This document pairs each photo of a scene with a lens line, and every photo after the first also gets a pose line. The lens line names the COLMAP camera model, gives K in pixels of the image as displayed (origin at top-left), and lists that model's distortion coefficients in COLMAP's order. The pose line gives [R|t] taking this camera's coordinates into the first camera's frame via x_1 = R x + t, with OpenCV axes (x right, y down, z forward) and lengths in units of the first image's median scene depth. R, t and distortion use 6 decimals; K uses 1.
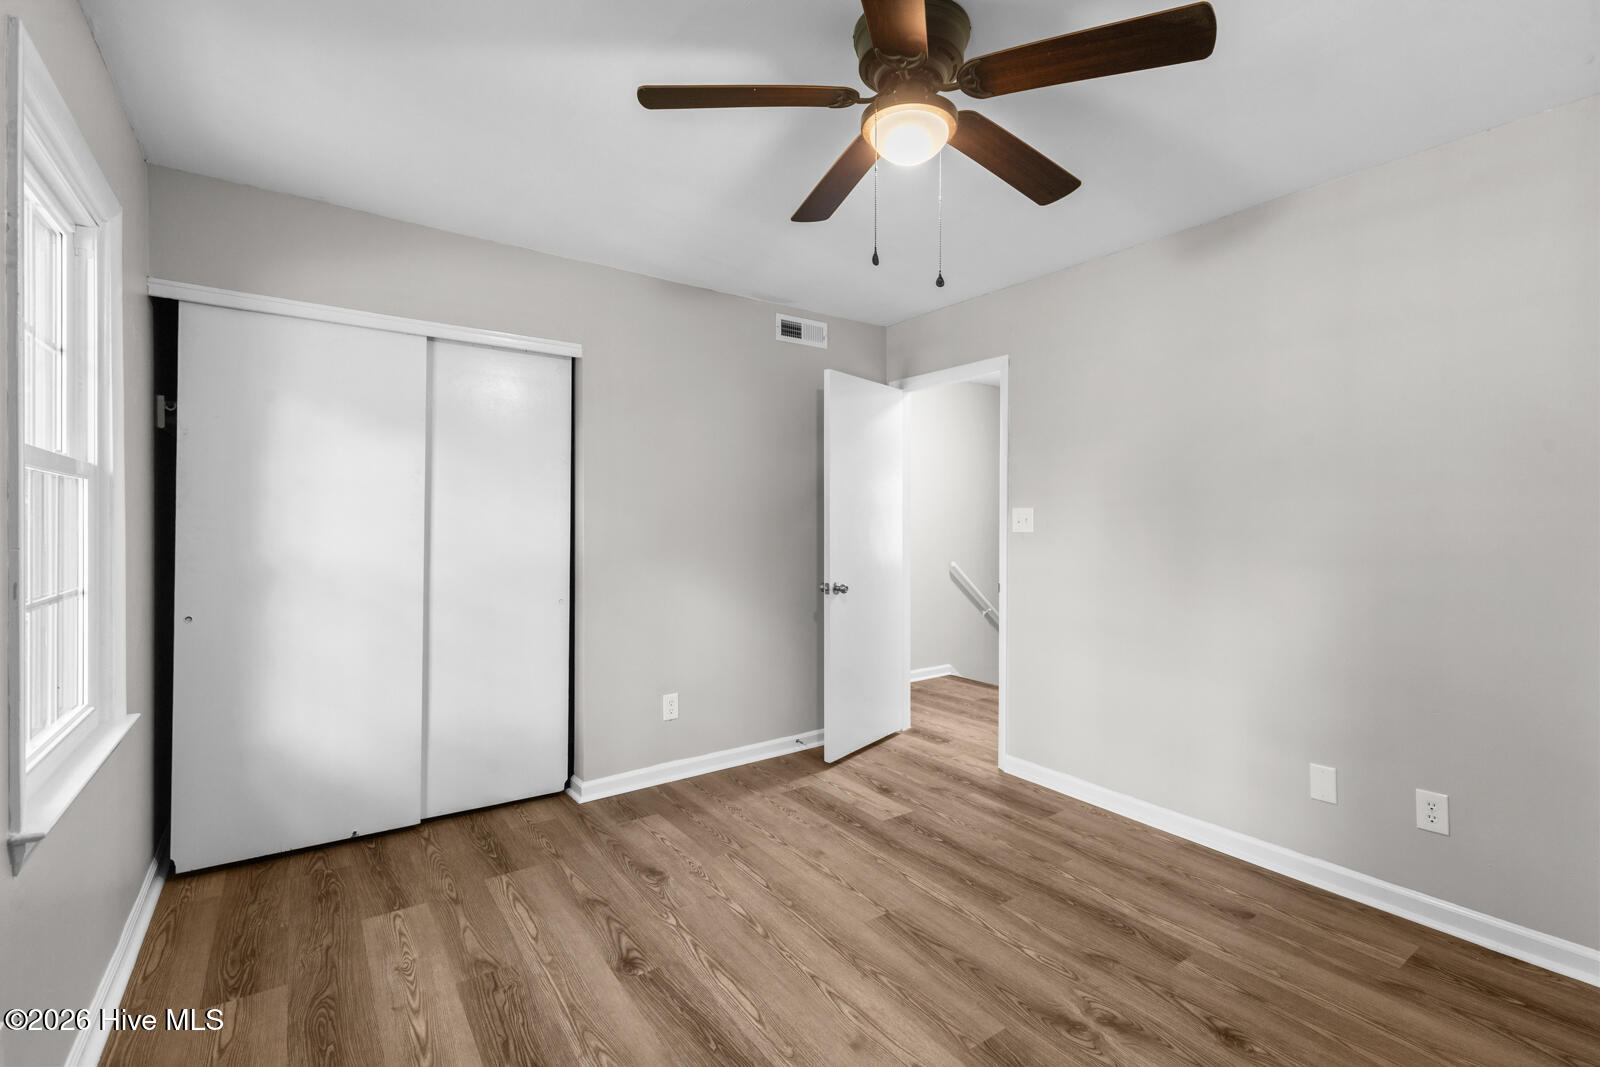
lens RADIAL K [[729.1, 0, 796.3], [0, 729.1, 529.1], [0, 0, 1]] dist [0.004836, -0.000449]
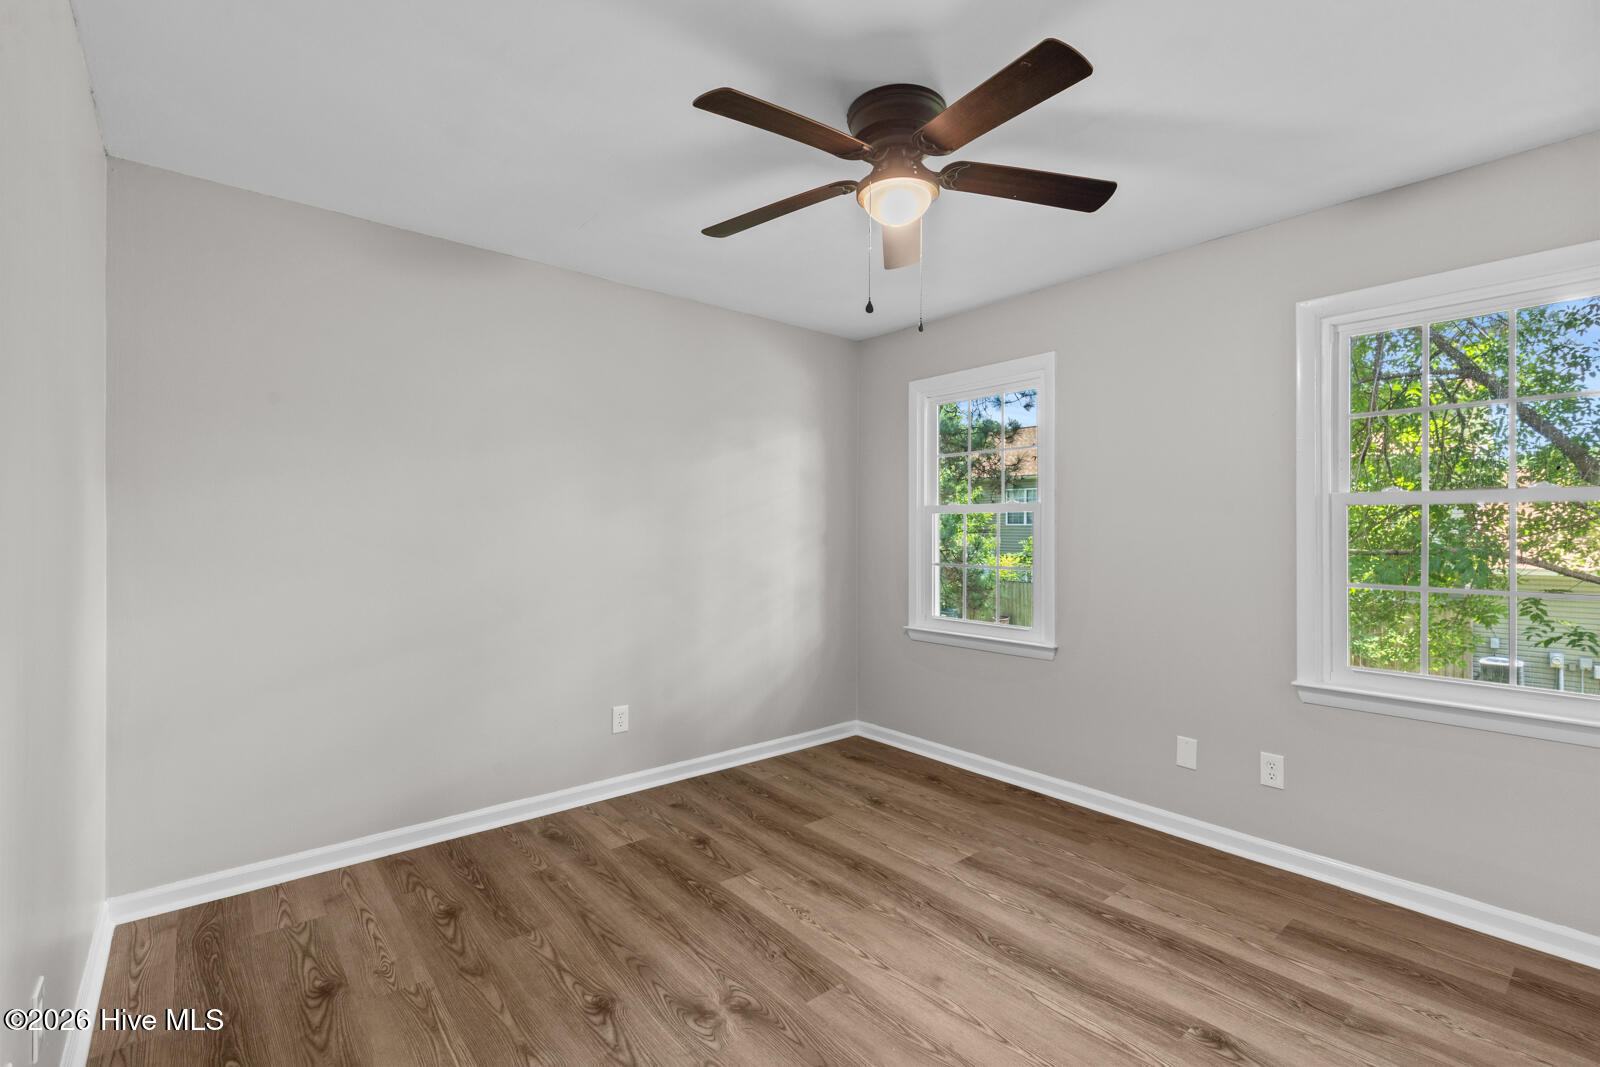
lens RADIAL K [[729.1, 0, 794.4], [0, 729.1, 526.8], [0, 0, 1]] dist [0.004836, -0.000449]
pose [[-0.997431, -0.004749, -0.071475, 0.355330], [-0.004790, 0.999988, 0.000411, -0.017539], [0.071472, 0.000752, -0.997442, 1.917377]]
